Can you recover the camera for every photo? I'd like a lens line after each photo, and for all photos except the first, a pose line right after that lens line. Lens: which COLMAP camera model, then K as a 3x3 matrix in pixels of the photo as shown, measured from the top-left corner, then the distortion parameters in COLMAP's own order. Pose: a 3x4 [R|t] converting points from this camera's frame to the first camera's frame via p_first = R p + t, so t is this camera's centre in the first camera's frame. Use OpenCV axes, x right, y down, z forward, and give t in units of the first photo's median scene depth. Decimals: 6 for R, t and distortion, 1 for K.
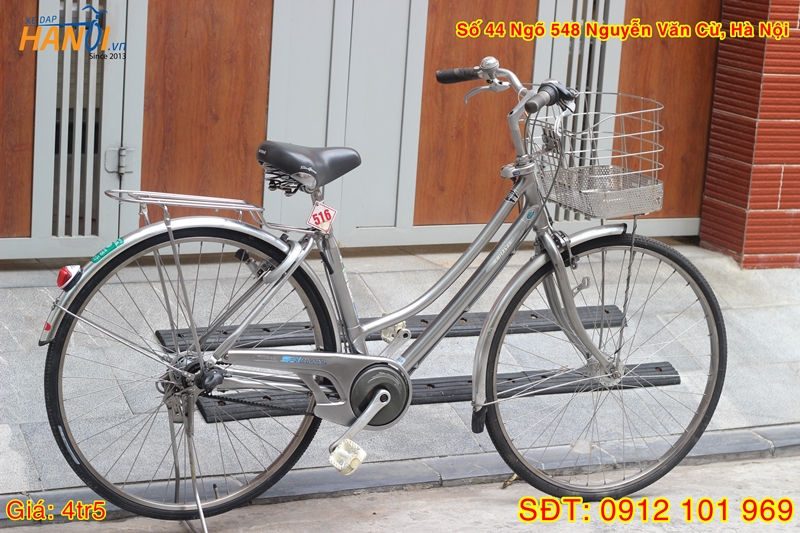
lens RADIAL K [[1849.5, 0, 400.0], [0, 1849.5, 266.5], [0, 0, 1]] dist [-0.184881, 0.013649]
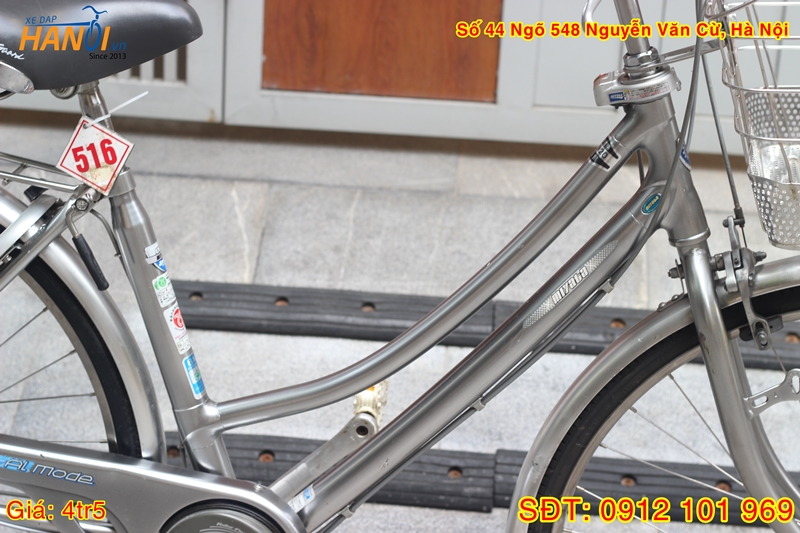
lens RADIAL K [[1918.8, 0, 400.0], [0, 1918.8, 266.5], [0, 0, 1]] dist [-0.153911, 0.465901]
pose [[0.864728, 0.163654, -0.474828, 0.209722], [-0.096620, 0.981969, 0.162486, -0.072096], [0.492858, -0.094629, 0.864949, 0.582755]]
